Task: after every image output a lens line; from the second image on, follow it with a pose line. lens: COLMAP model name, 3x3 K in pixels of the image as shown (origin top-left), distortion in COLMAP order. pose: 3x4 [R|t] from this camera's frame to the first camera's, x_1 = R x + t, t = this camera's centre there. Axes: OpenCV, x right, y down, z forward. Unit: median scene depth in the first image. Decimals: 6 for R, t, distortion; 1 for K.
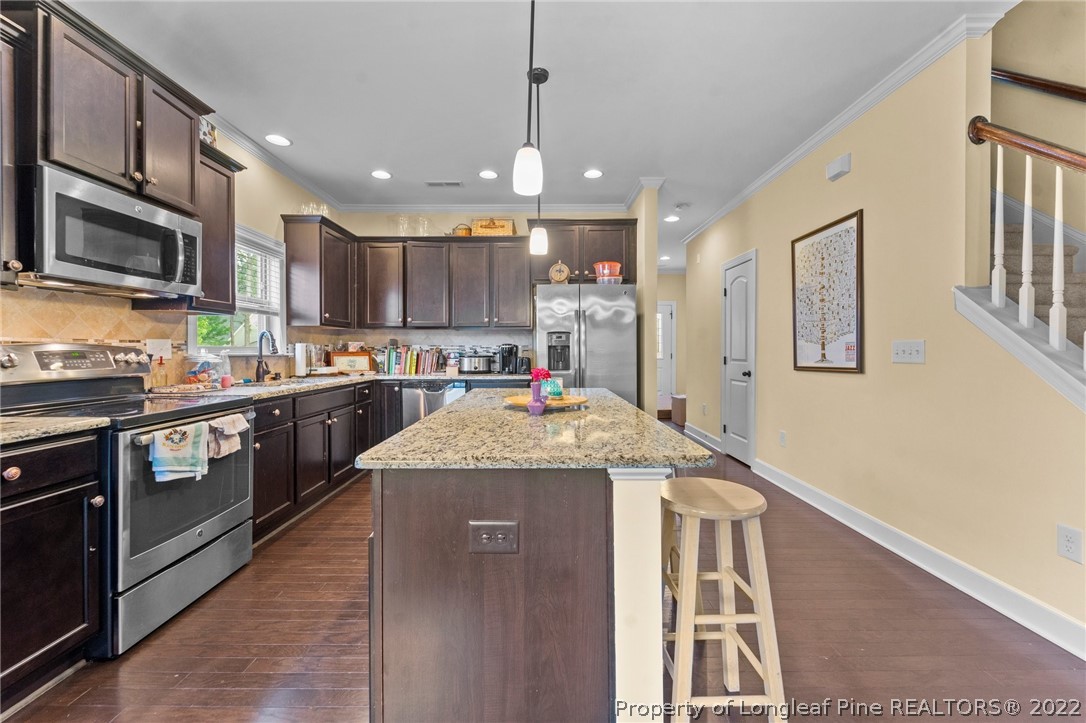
lens RADIAL K [[439.7, 0, 544.8], [0, 439.7, 347.8], [0, 0, 1]] dist [-0.000367, -0.000146]
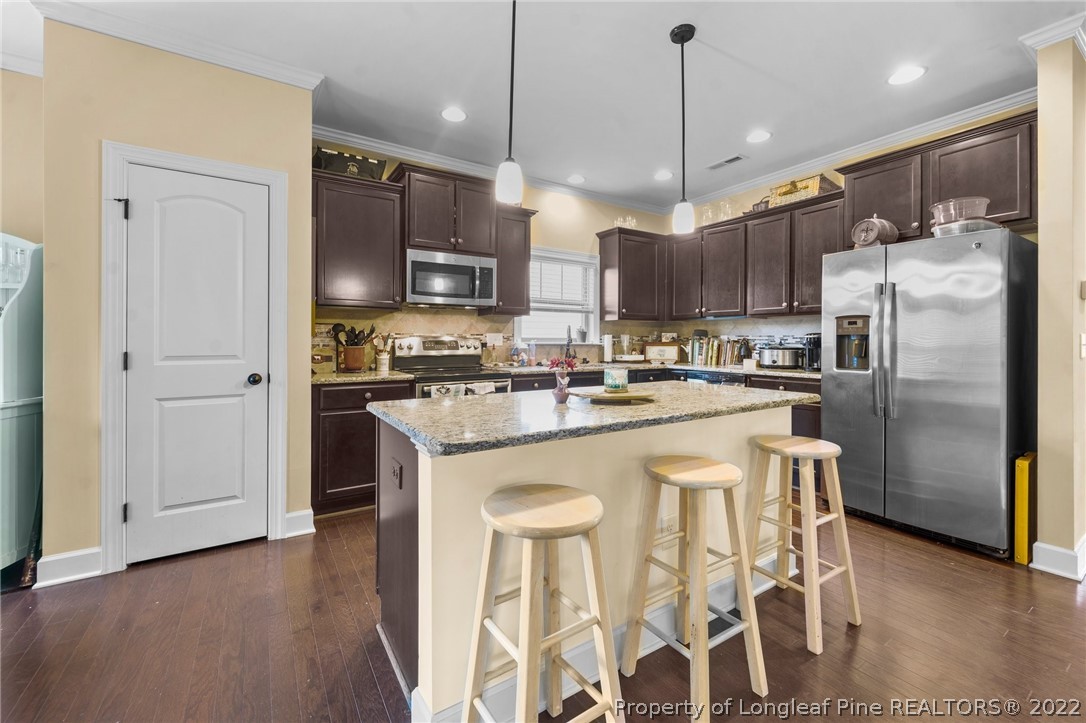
lens RADIAL K [[445.1, 0, 543.7], [0, 445.1, 339.8], [0, 0, 1]] dist [-0.000007, -0.000028]
pose [[0.533832, 0.000766, -0.845590, 0.380989], [0.001880, 0.999996, 0.002093, 0.000353], [0.845588, -0.002707, 0.533829, 0.178851]]
